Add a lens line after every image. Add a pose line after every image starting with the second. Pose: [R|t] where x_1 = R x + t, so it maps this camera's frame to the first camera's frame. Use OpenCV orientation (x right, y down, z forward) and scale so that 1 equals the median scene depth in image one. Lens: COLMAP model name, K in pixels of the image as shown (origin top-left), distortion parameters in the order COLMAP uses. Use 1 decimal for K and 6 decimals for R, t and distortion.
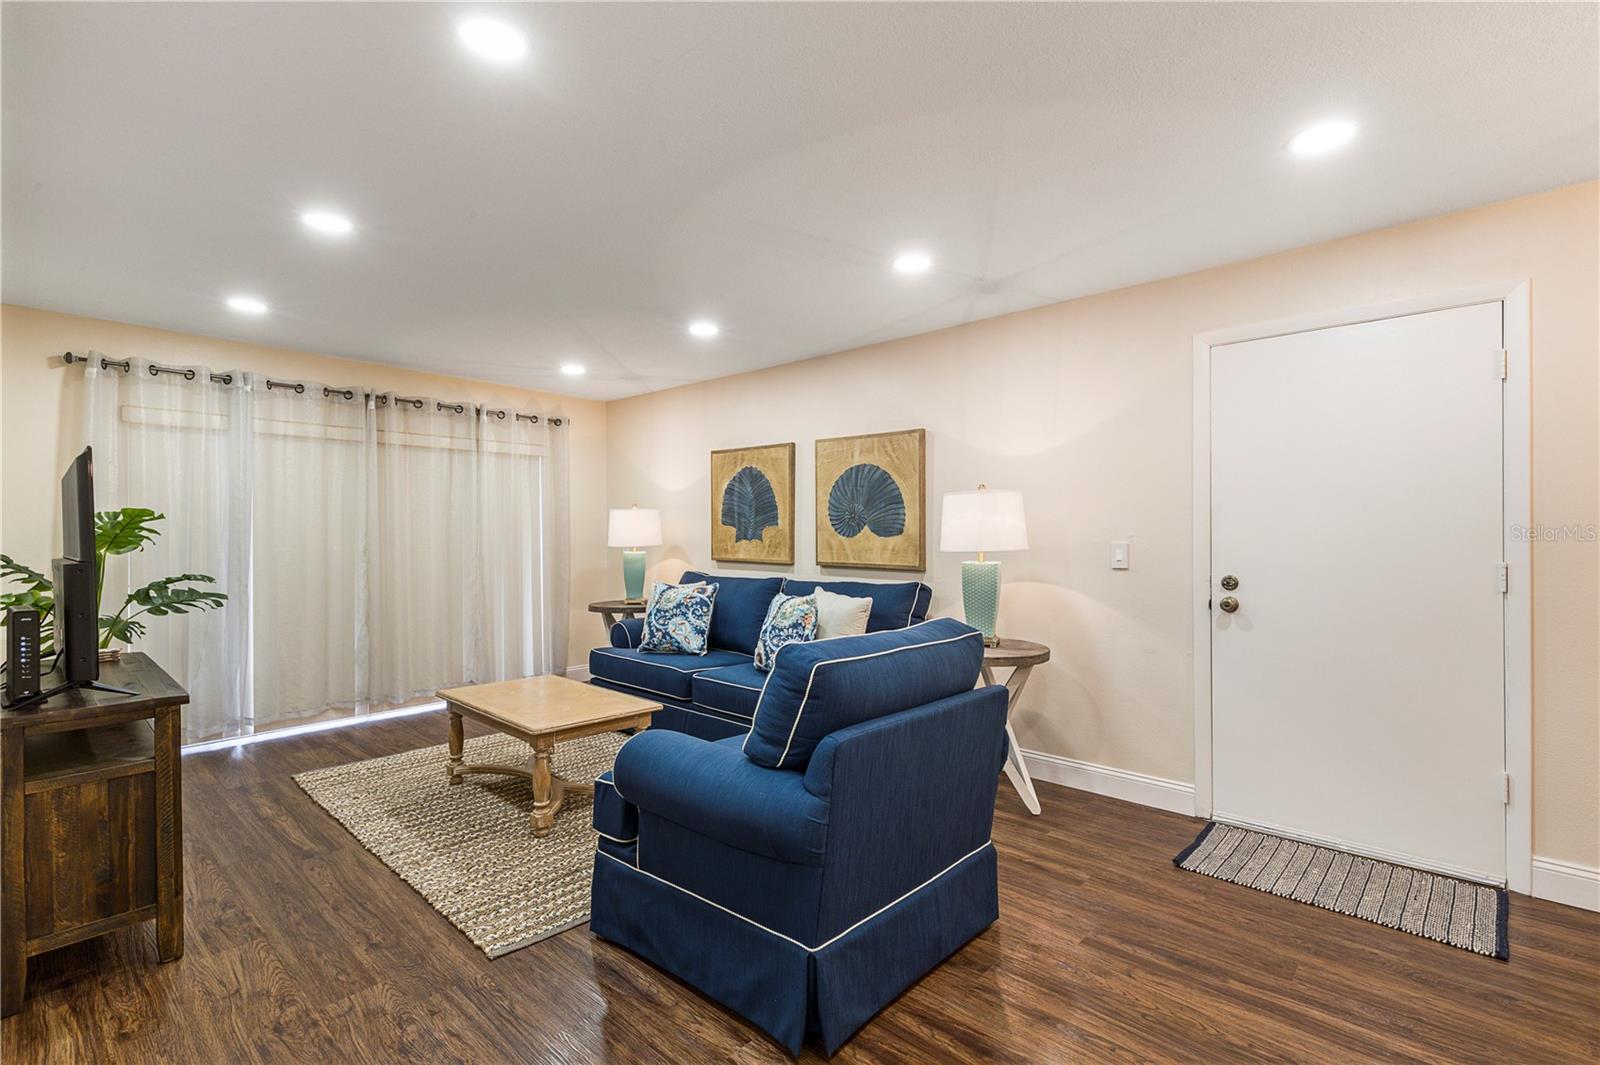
lens RADIAL K [[717.0, 0, 803.2], [0, 717.0, 528.8], [0, 0, 1]] dist [0.014110, -0.005091]
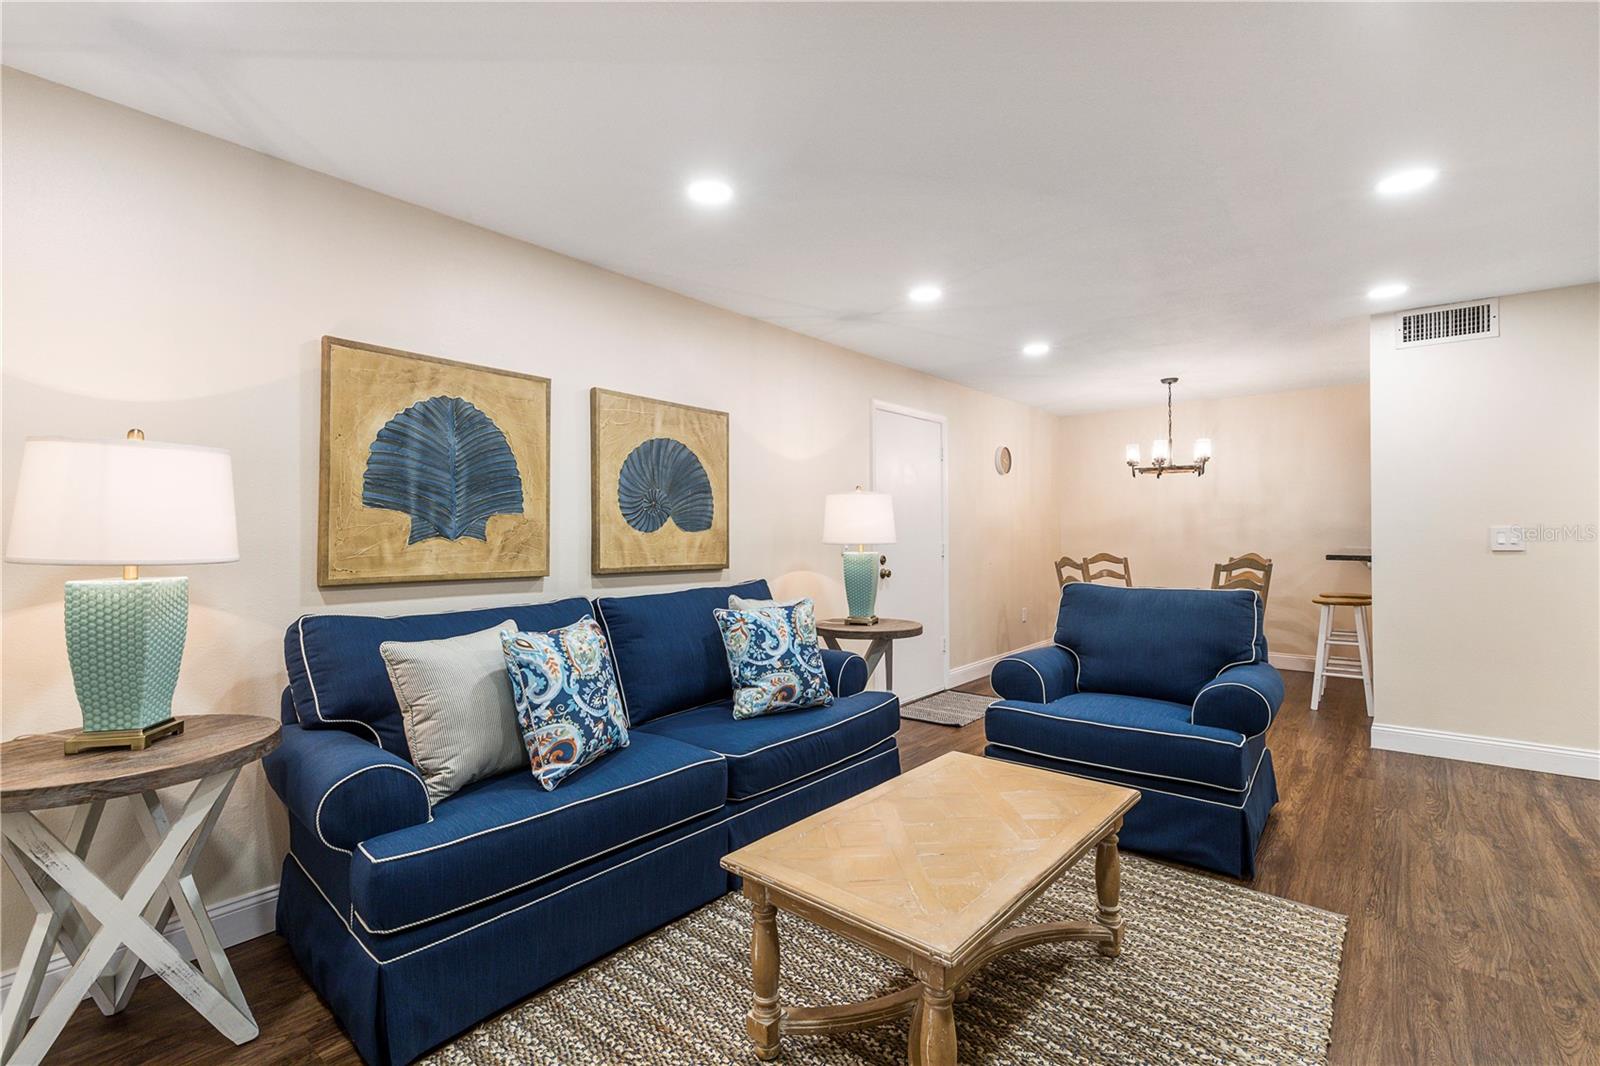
lens RADIAL K [[717.0, 0, 803.2], [0, 717.0, 529.3], [0, 0, 1]] dist [0.014110, -0.005091]
pose [[-0.047345, 0.006328, 0.998859, -0.705844], [-0.005059, 0.999966, -0.006574, 0.013070], [-0.998866, -0.005365, -0.047311, 0.892239]]
